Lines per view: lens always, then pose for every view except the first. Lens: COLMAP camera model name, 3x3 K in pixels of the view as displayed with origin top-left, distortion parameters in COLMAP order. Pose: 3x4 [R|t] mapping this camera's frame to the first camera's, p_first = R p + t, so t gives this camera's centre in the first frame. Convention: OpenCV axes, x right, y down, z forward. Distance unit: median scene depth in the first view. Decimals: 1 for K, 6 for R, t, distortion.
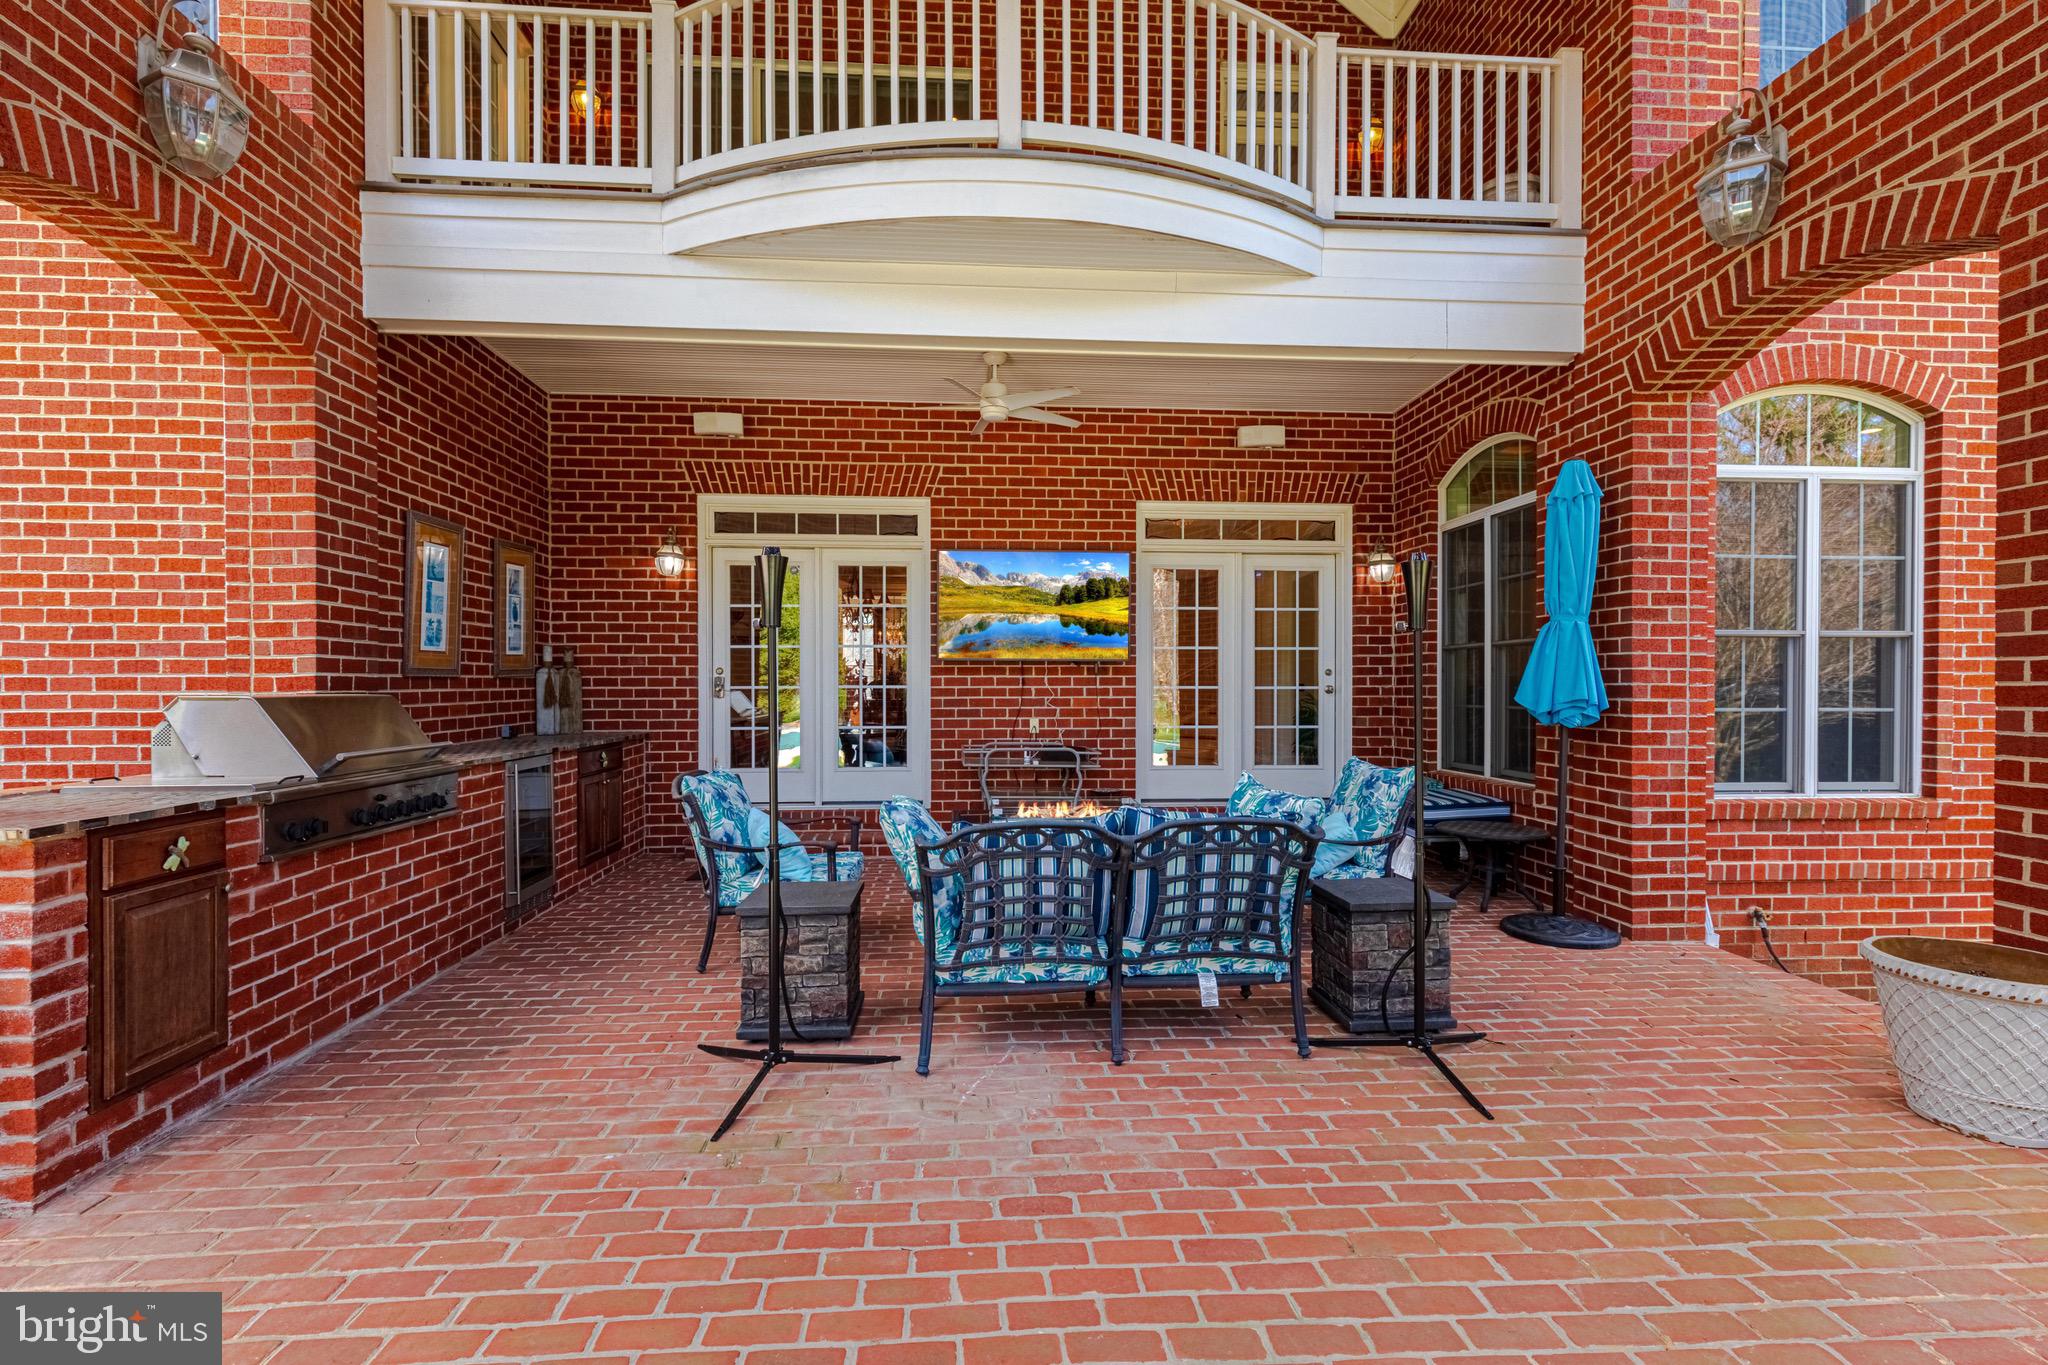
lens RADIAL K [[919.9, 0, 1005.7], [0, 919.9, 681.7], [0, 0, 1]] dist [0.008500, -0.000032]
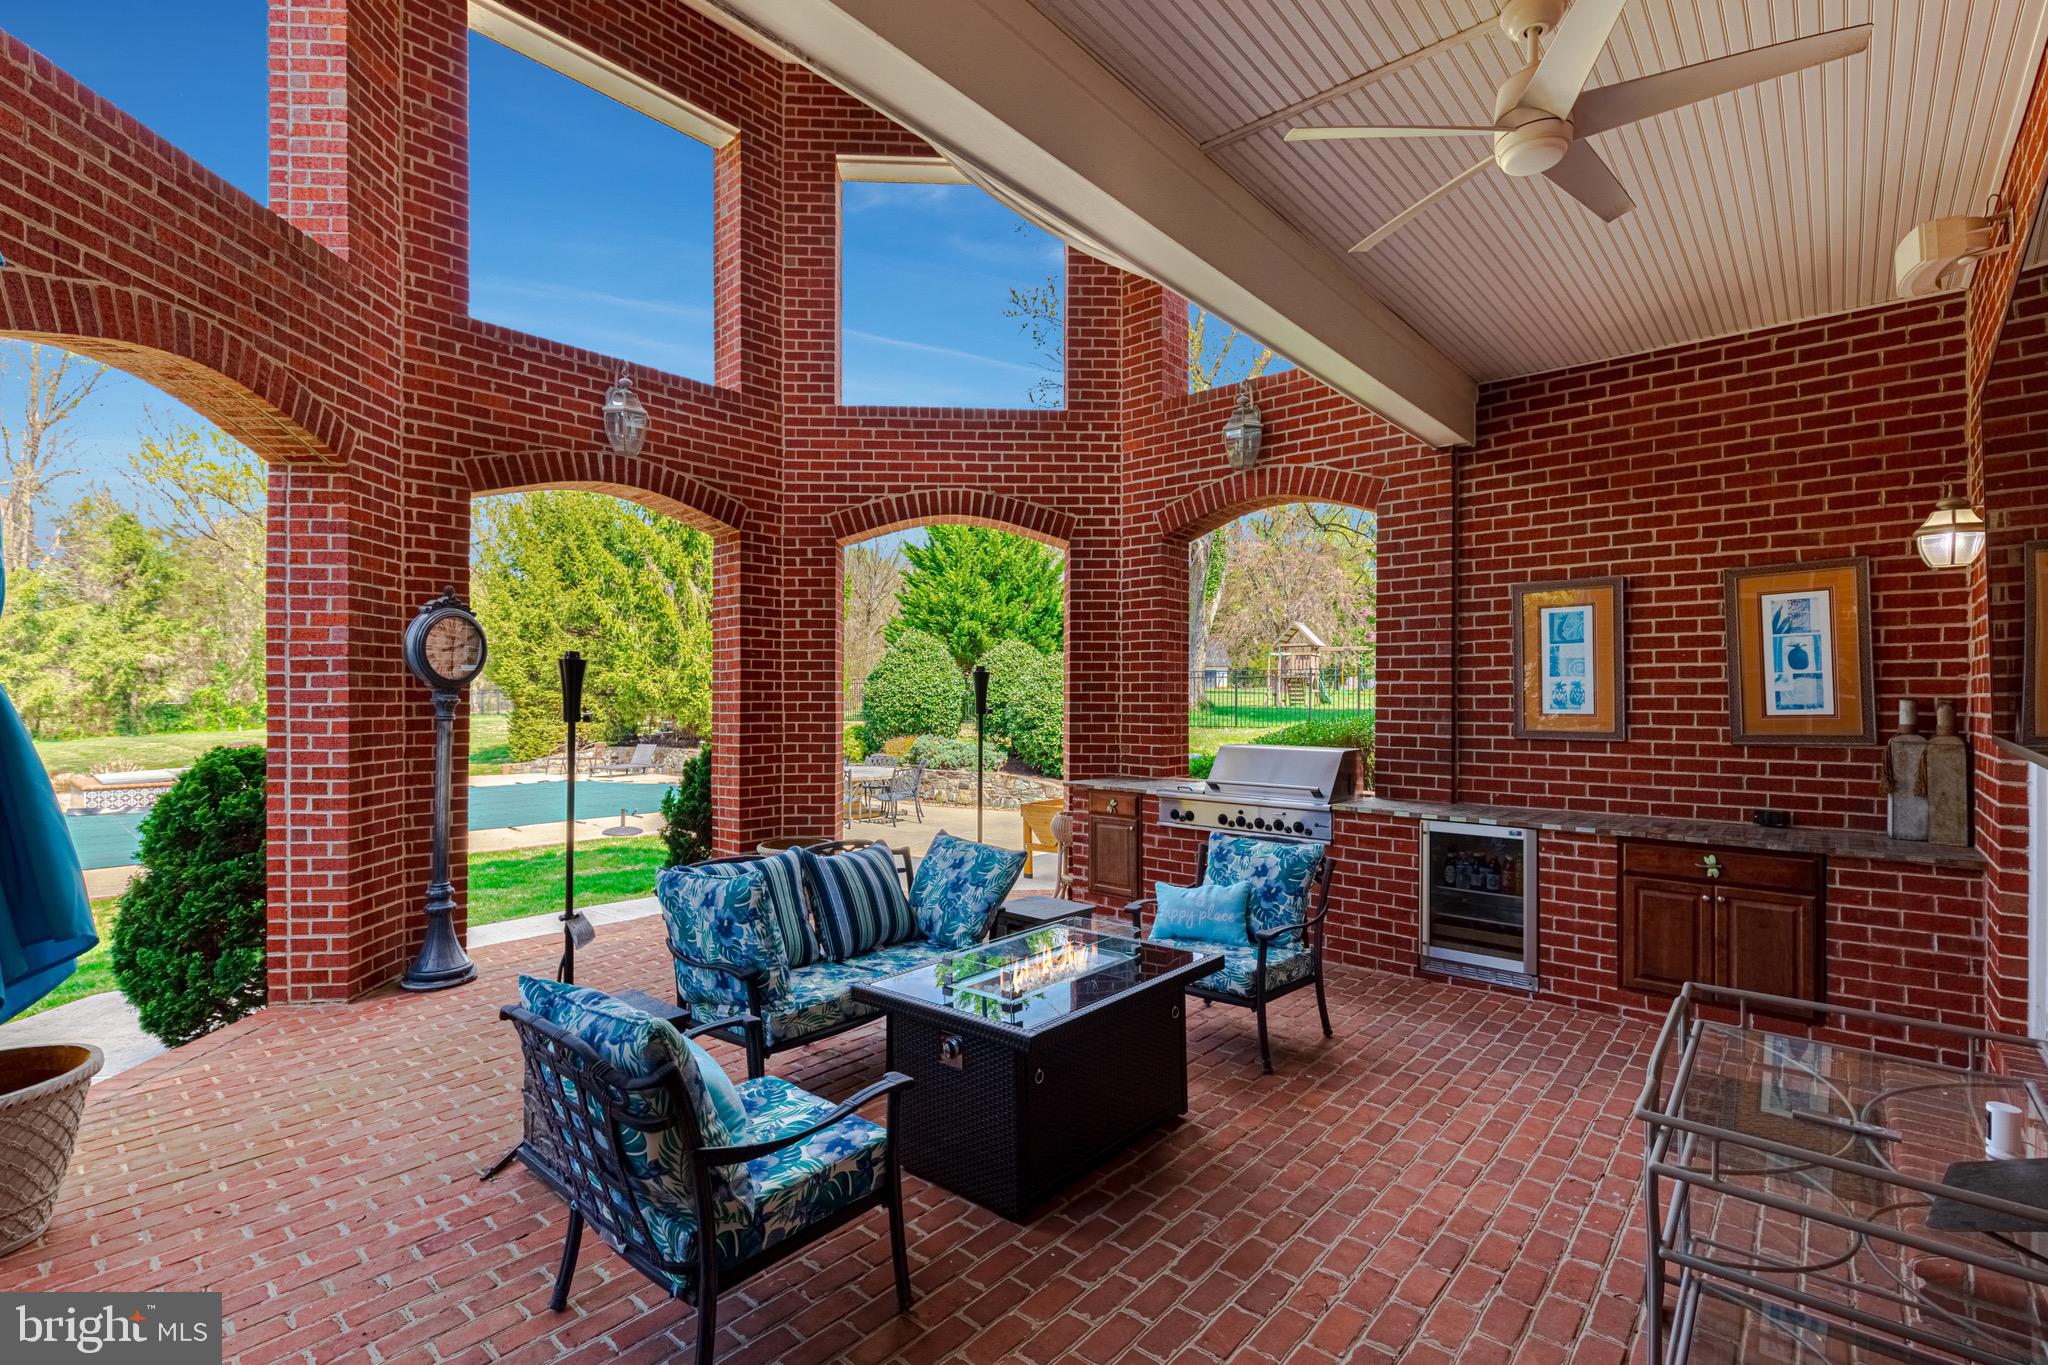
lens RADIAL K [[919.9, 0, 1025.8], [0, 919.9, 679.4], [0, 0, 1]] dist [0.008500, -0.000032]
pose [[-0.706706, -0.009810, -0.707439, 0.552466], [0.001798, 0.999876, -0.015662, -0.062414], [0.707505, -0.012340, -0.706601, 1.431660]]
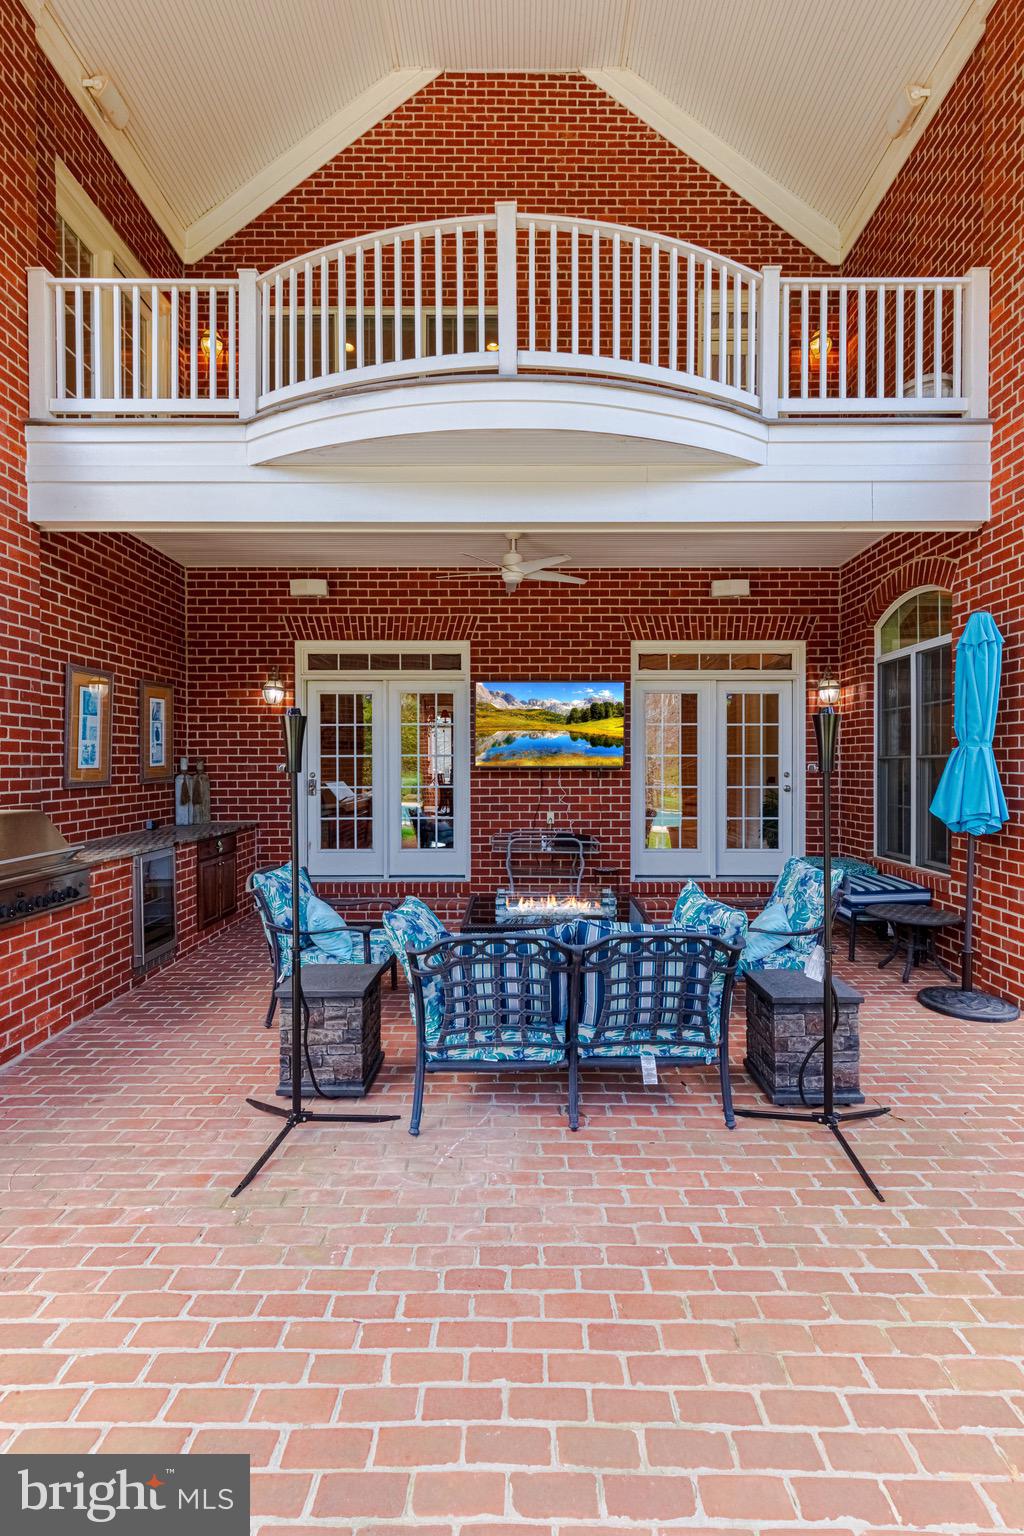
lens RADIAL K [[689.9, 0, 515.5], [0, 689.9, 762.6], [0, 0, 1]] dist [0.008500, -0.000032]
pose [[0.997573, -0.004298, -0.069501, 0.069818], [0.004630, 0.999979, 0.004614, -0.047885], [0.069479, -0.004925, 0.997571, 0.052979]]
